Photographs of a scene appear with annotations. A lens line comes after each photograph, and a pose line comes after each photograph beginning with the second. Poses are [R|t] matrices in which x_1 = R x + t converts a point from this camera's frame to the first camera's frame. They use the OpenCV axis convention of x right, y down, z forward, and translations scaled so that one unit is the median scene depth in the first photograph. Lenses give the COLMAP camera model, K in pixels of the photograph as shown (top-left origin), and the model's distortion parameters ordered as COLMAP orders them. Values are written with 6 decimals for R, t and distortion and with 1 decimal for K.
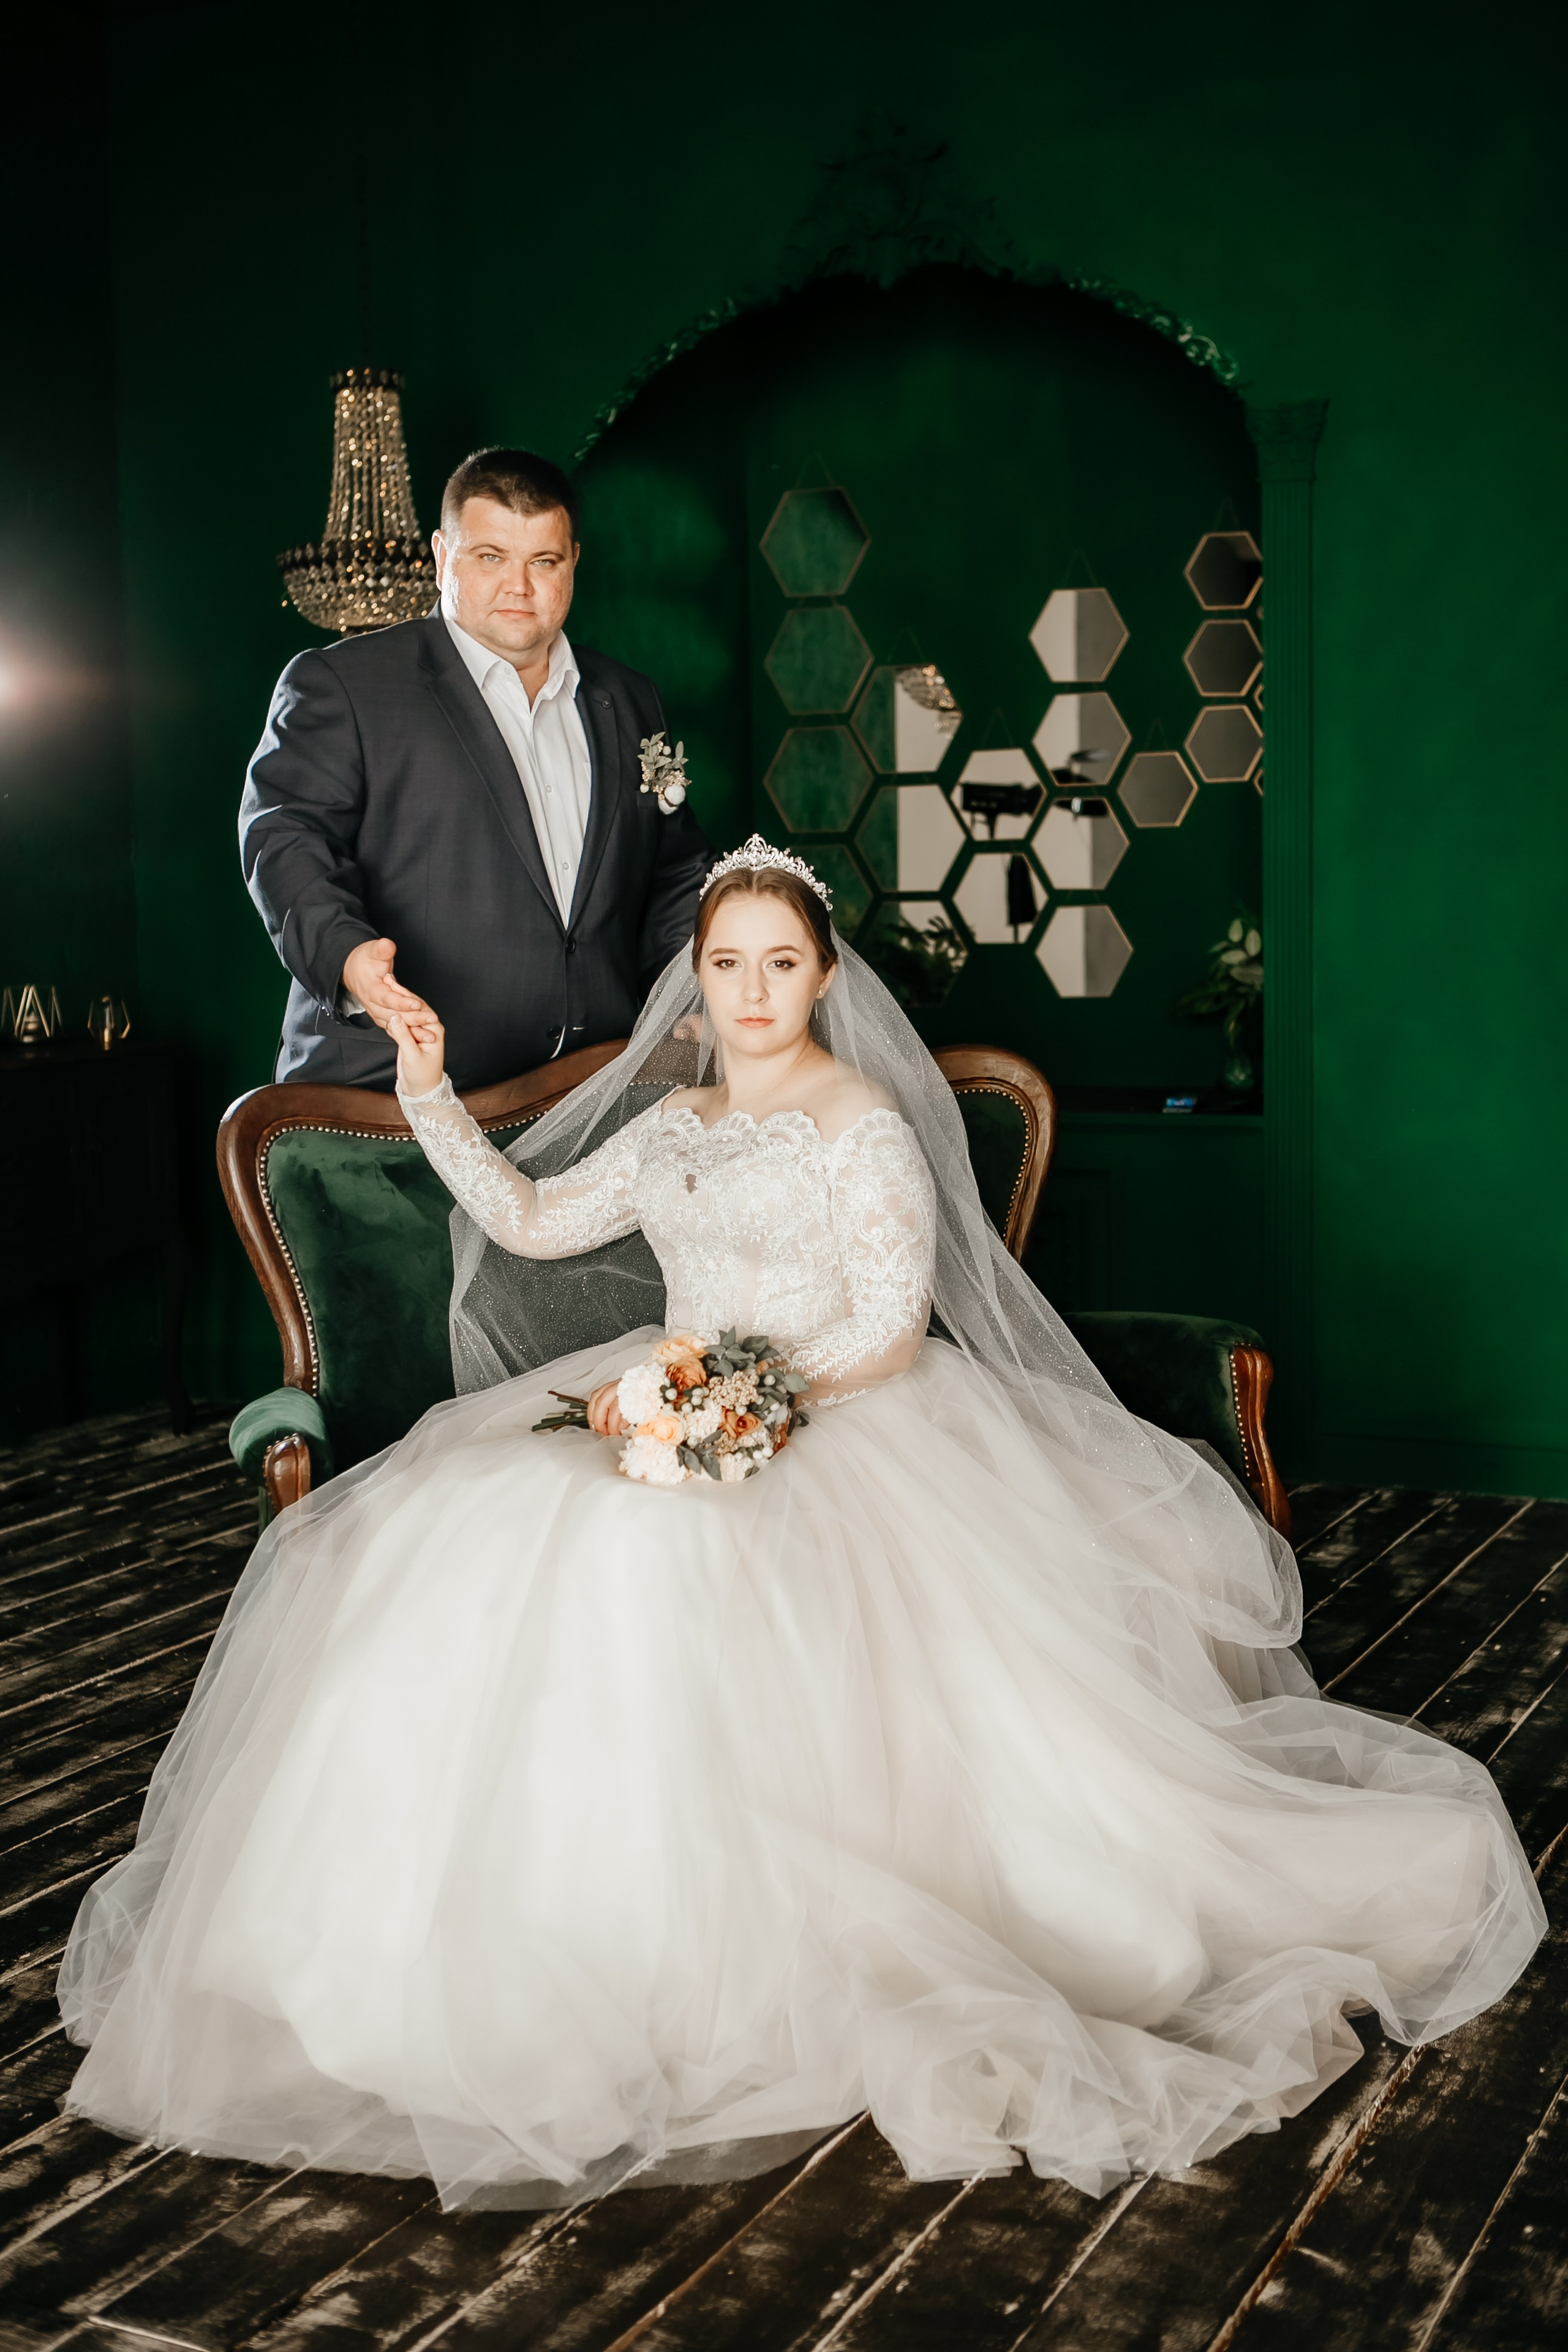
lens RADIAL K [[2907.5, 0, 784.0], [0, 2907.5, 1176.0], [0, 0, 1]] dist [-0.005970, 0.055079]
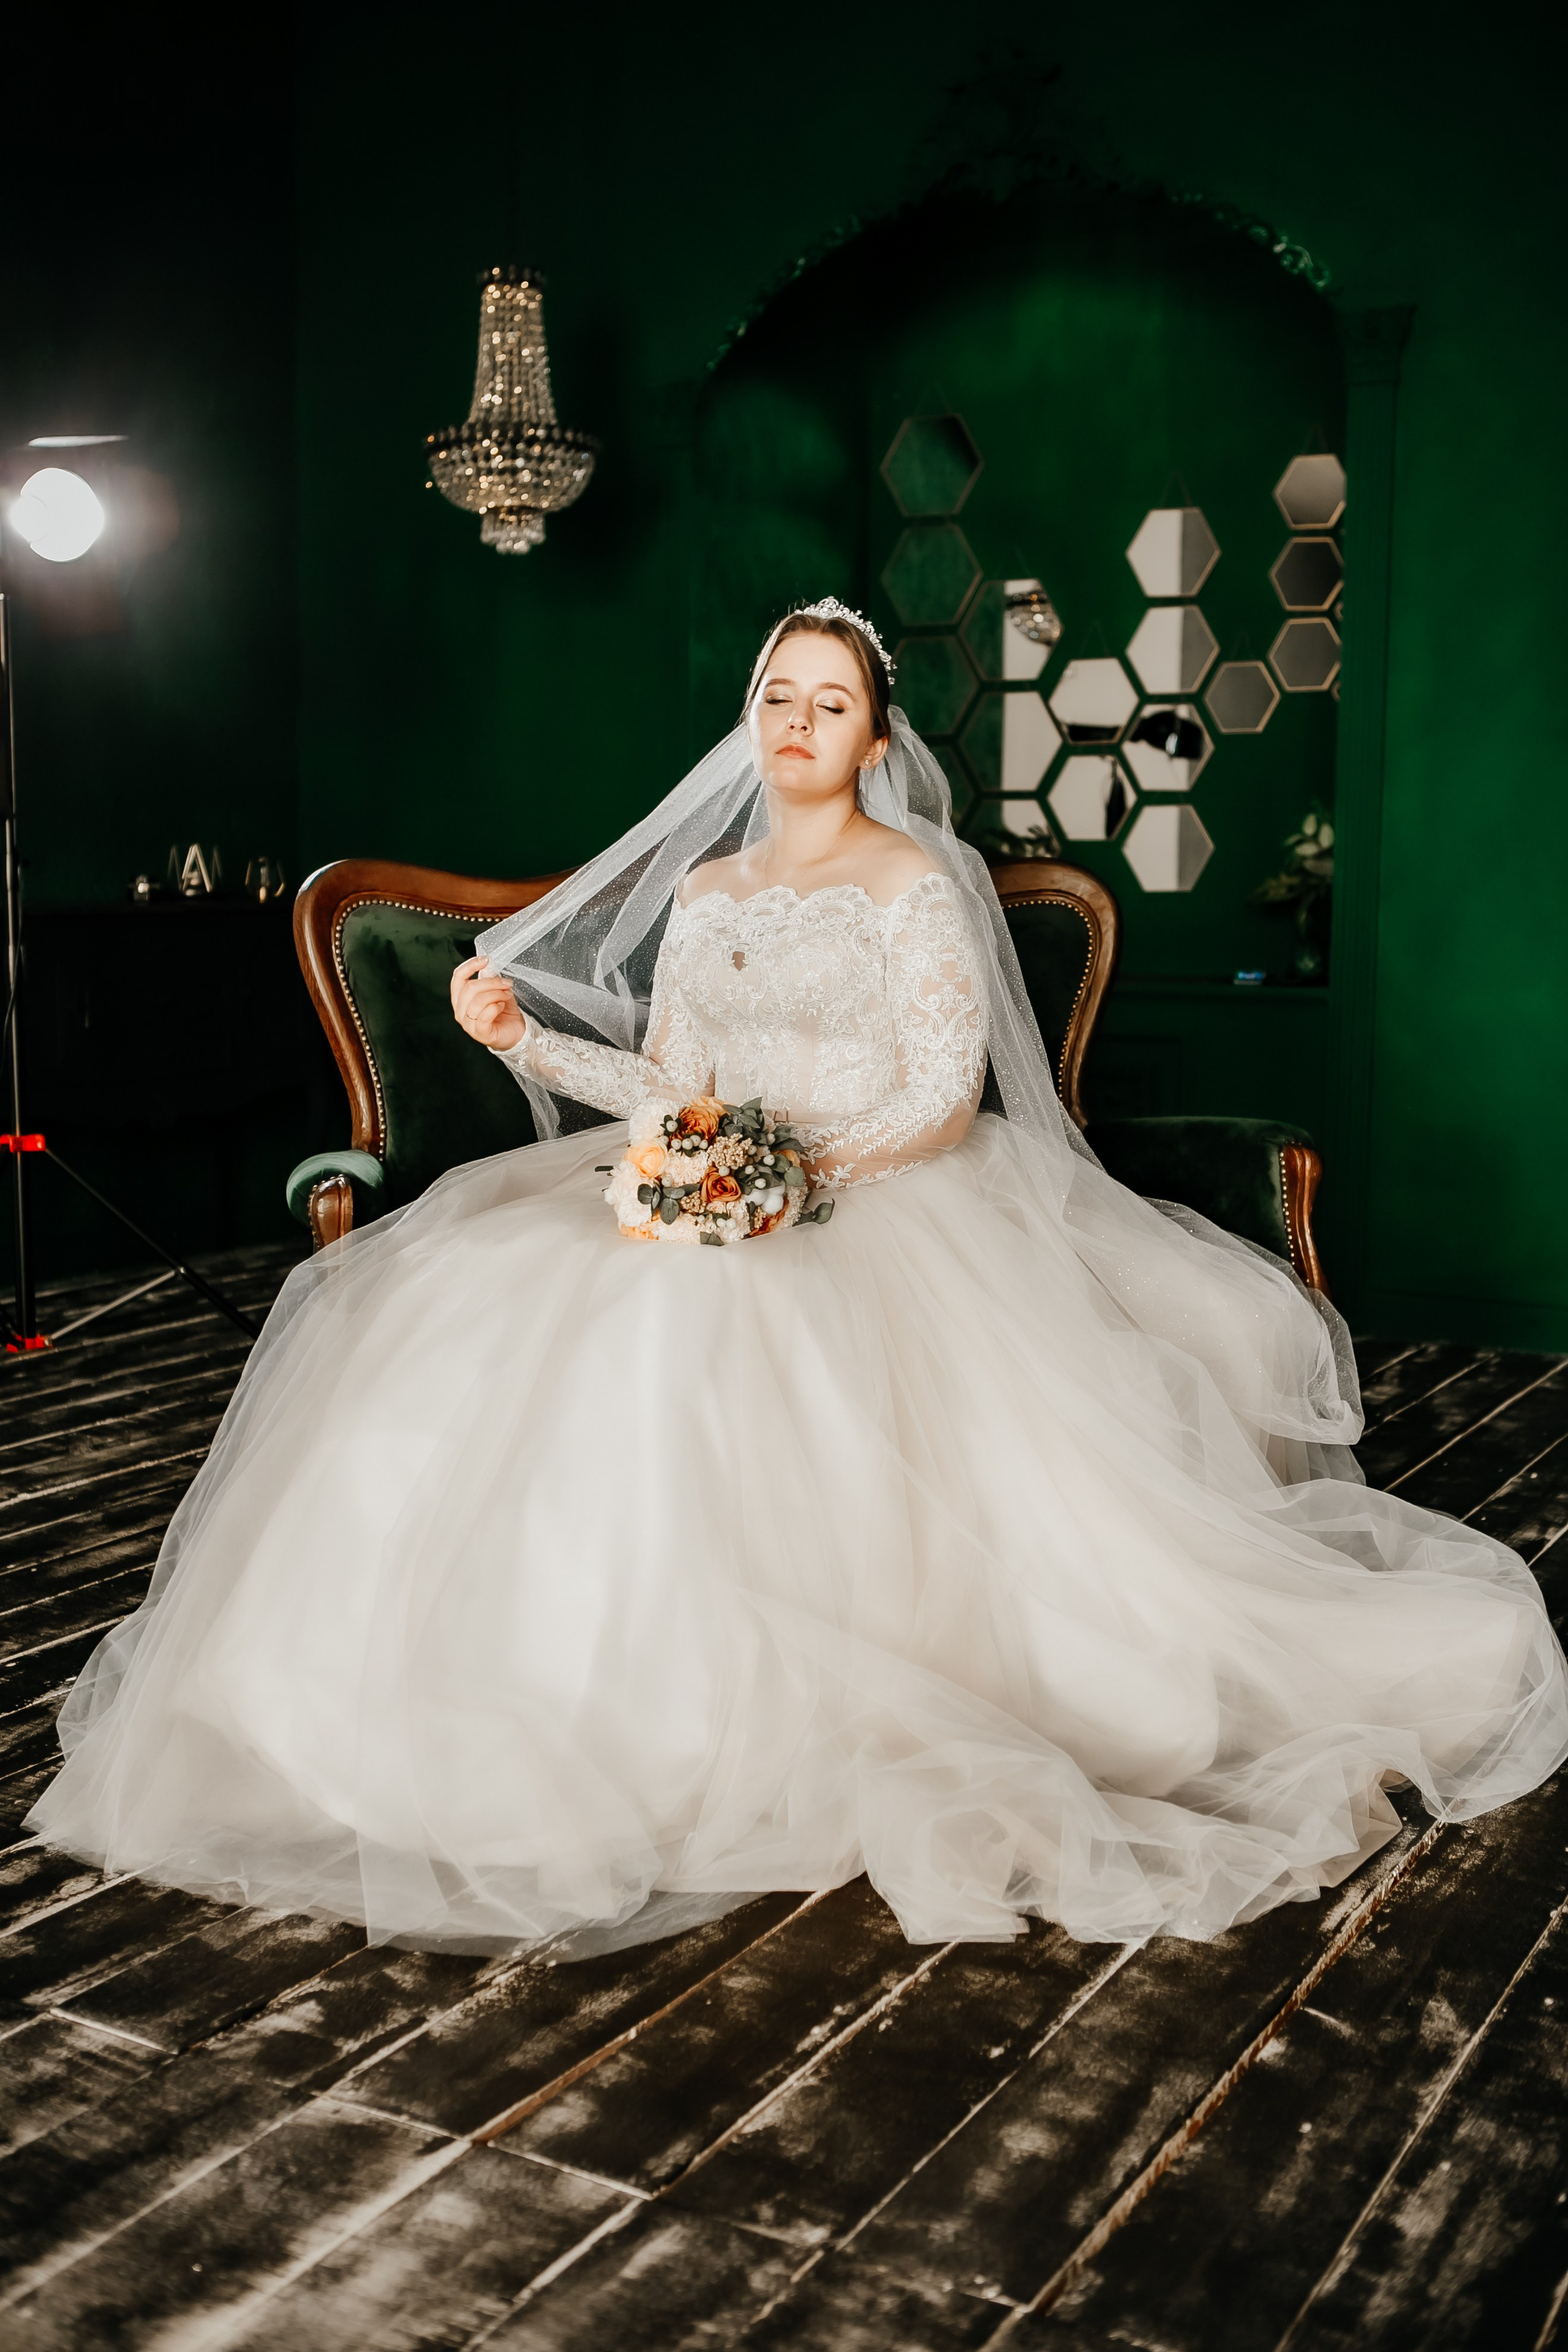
lens RADIAL K [[2500.9, 0, 784.0], [0, 2500.9, 1176.0], [0, 0, 1]] dist [-0.027477, 0.030623]
pose [[0.997924, 0.035446, -0.053777, 0.033739], [-0.034638, 0.999274, 0.015886, 0.073374], [0.054301, -0.013990, 0.998427, 0.147759]]
